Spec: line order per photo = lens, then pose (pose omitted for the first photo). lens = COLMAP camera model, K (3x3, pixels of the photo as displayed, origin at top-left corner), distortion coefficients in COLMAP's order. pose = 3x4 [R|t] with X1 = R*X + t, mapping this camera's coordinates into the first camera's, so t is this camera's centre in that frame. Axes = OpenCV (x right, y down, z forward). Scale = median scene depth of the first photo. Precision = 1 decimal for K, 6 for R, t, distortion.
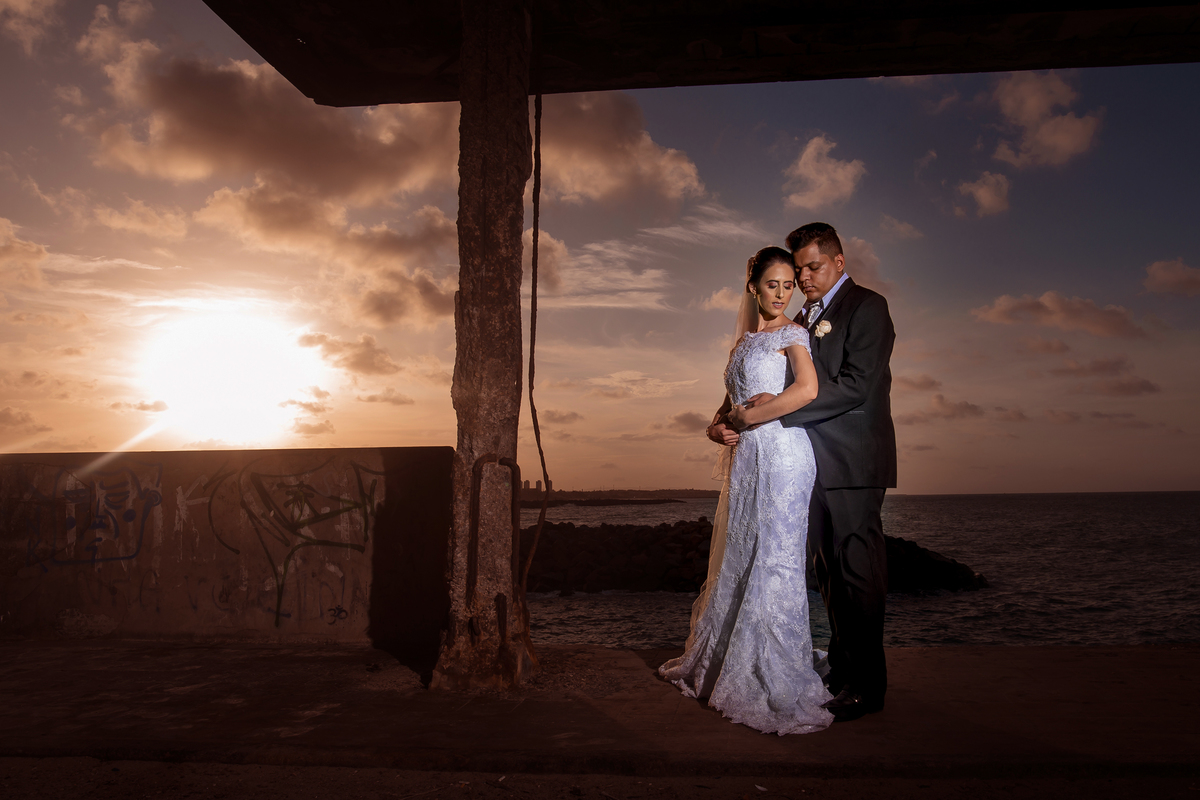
lens RADIAL K [[1195.1, 0, 600.0], [0, 1195.1, 400.0], [0, 0, 1]] dist [-0.001280, 0.318827]
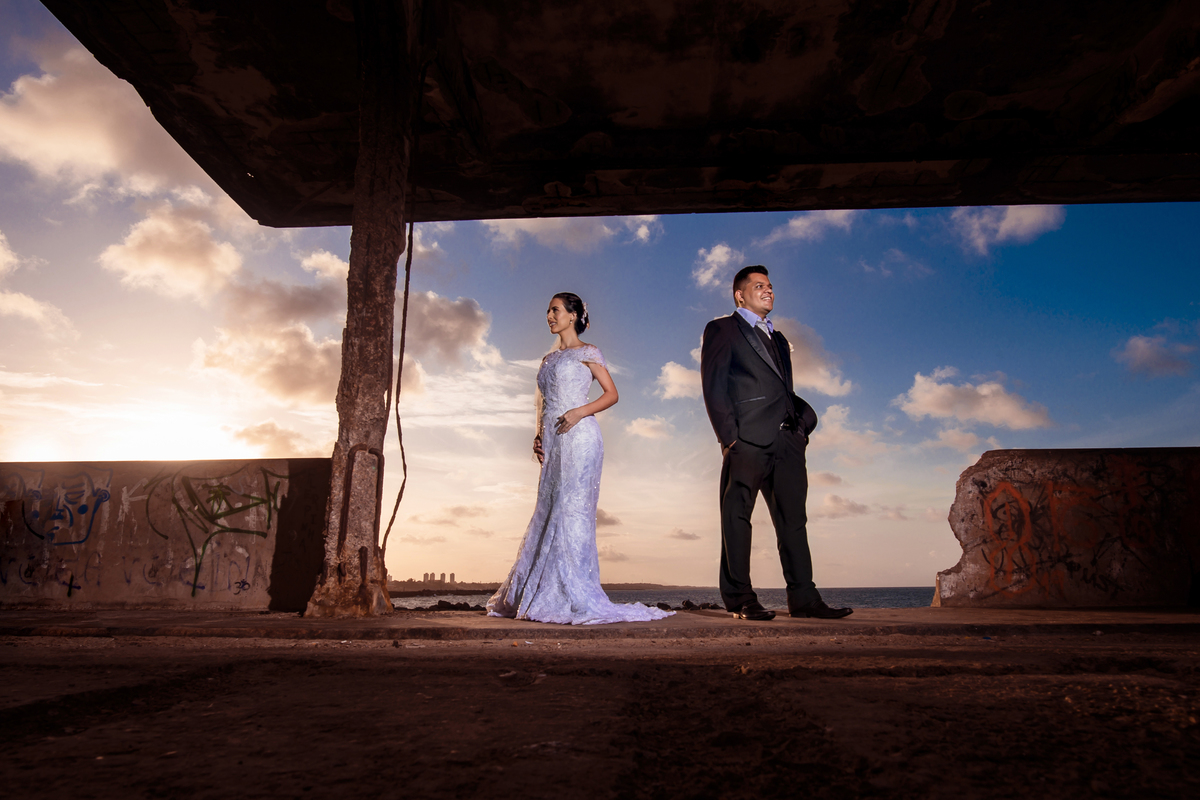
lens RADIAL K [[1195.1, 0, 600.0], [0, 1195.1, 400.0], [0, 0, 1]] dist [-0.001280, 0.318827]
pose [[0.999609, 0.018117, 0.021299, 0.130342], [-0.013688, 0.981256, -0.192221, 0.224005], [-0.024383, 0.191854, 0.981121, -0.298426]]
